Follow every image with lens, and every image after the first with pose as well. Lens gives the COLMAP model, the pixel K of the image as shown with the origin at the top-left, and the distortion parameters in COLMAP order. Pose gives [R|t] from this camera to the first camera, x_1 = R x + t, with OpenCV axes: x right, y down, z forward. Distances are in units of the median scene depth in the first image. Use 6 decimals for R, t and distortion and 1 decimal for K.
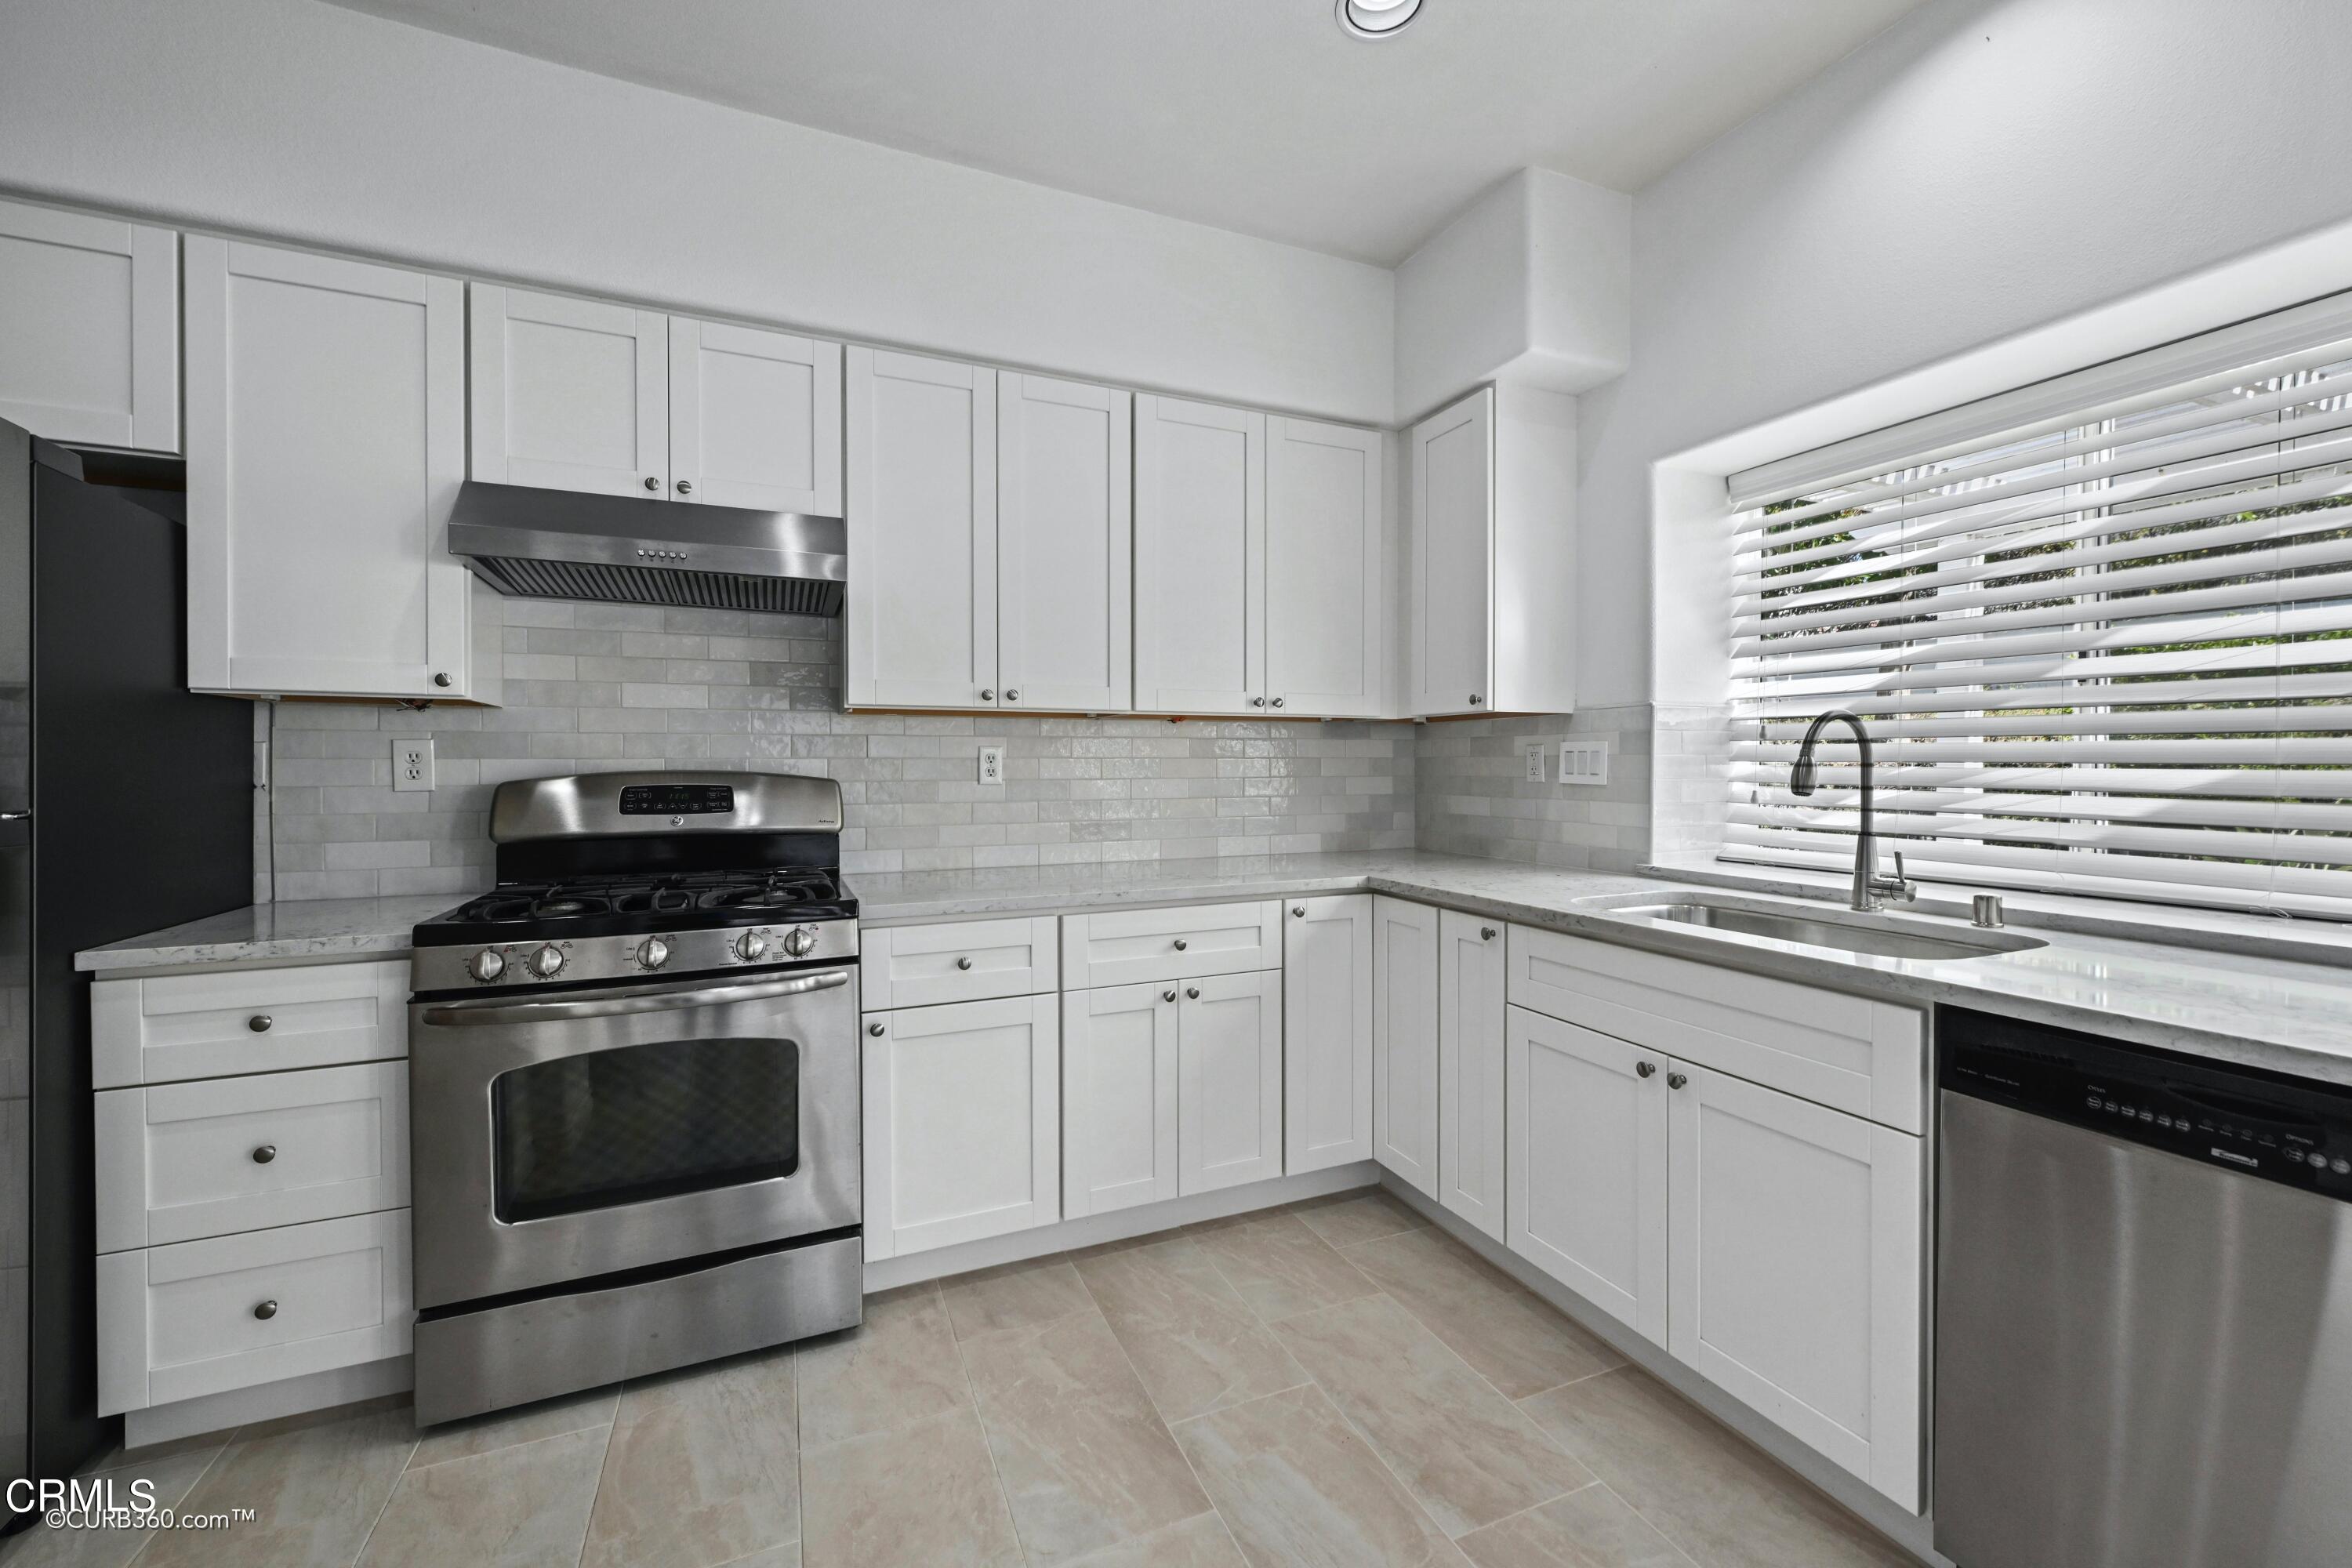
lens RADIAL K [[941.9, 0, 1178.6], [0, 941.9, 778.6], [0, 0, 1]] dist [0.009623, -0.000681]
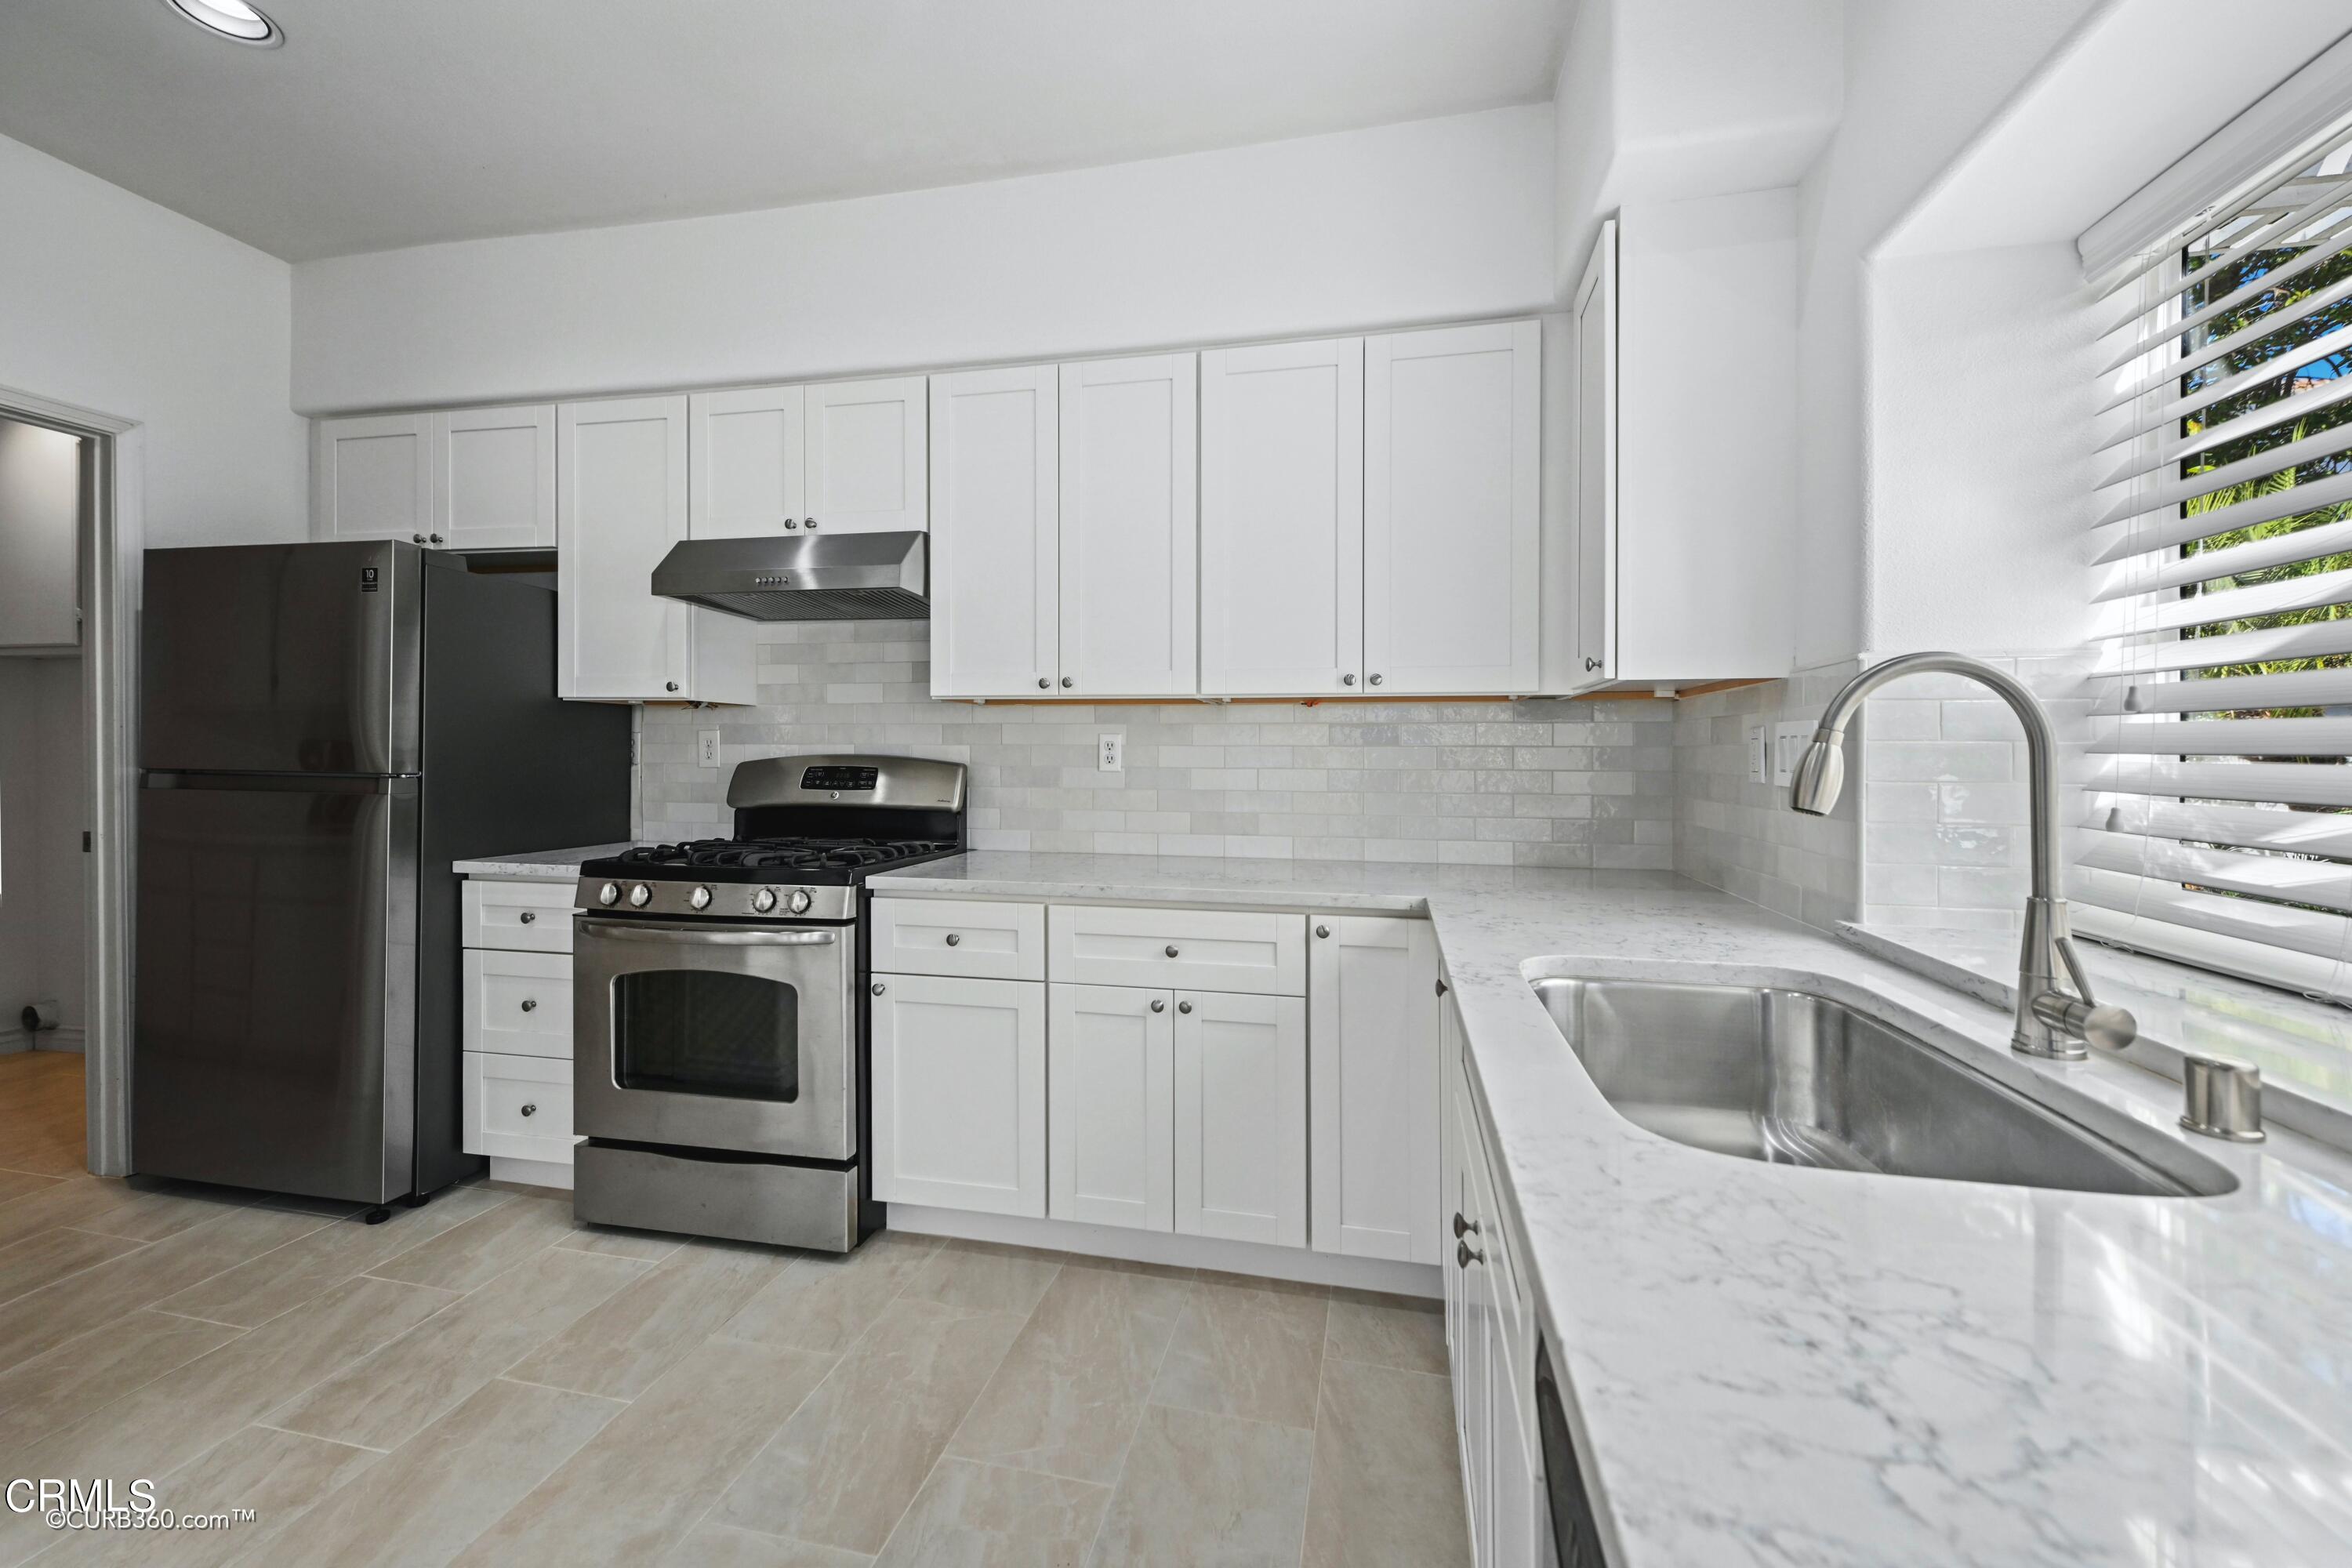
lens RADIAL K [[941.9, 0, 1171.3], [0, 941.9, 756.5], [0, 0, 1]] dist [0.009623, -0.000681]
pose [[0.811059, 0.008284, -0.584905, 0.535597], [-0.016723, 0.999819, -0.009029, -0.001853], [0.584725, 0.017104, 0.811051, 0.270374]]
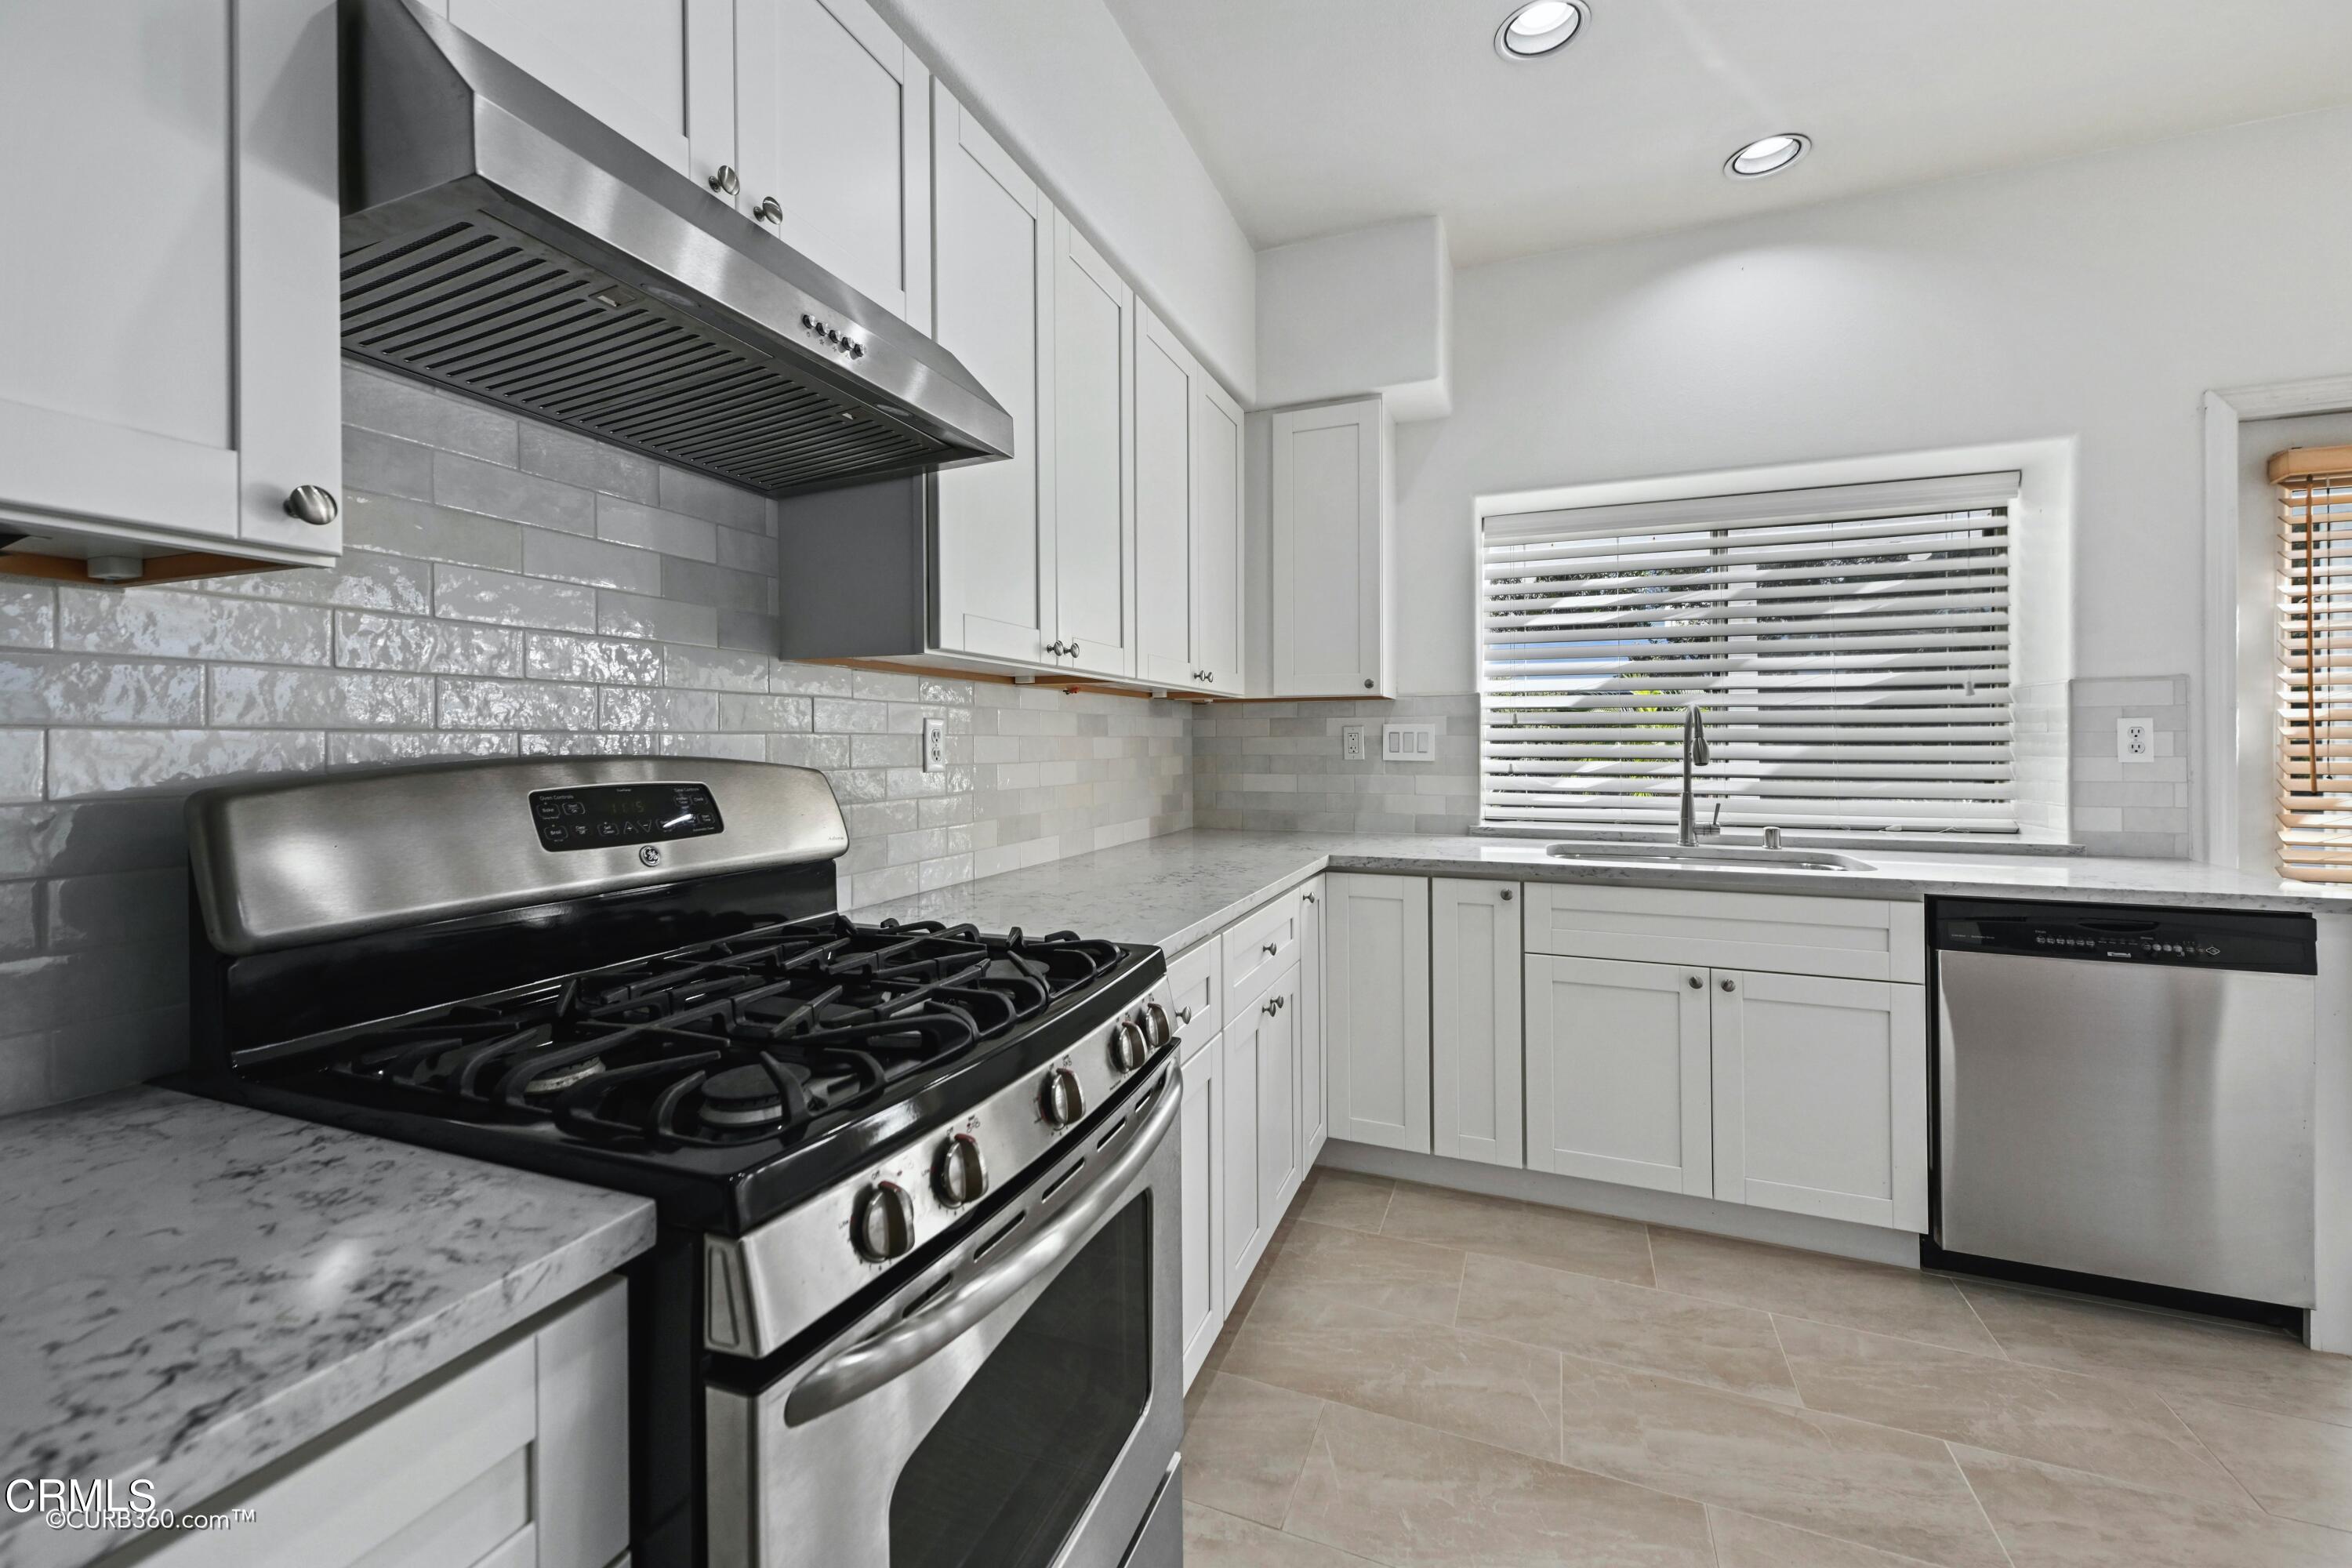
lens RADIAL K [[941.9, 0, 1162.2], [0, 941.9, 746.5], [0, 0, 1]] dist [0.009623, -0.000681]
pose [[0.708026, -0.002544, 0.706181, -0.700602], [0.011203, 0.999908, -0.007630, -0.007126], [-0.706097, 0.013314, 0.707990, 0.459981]]
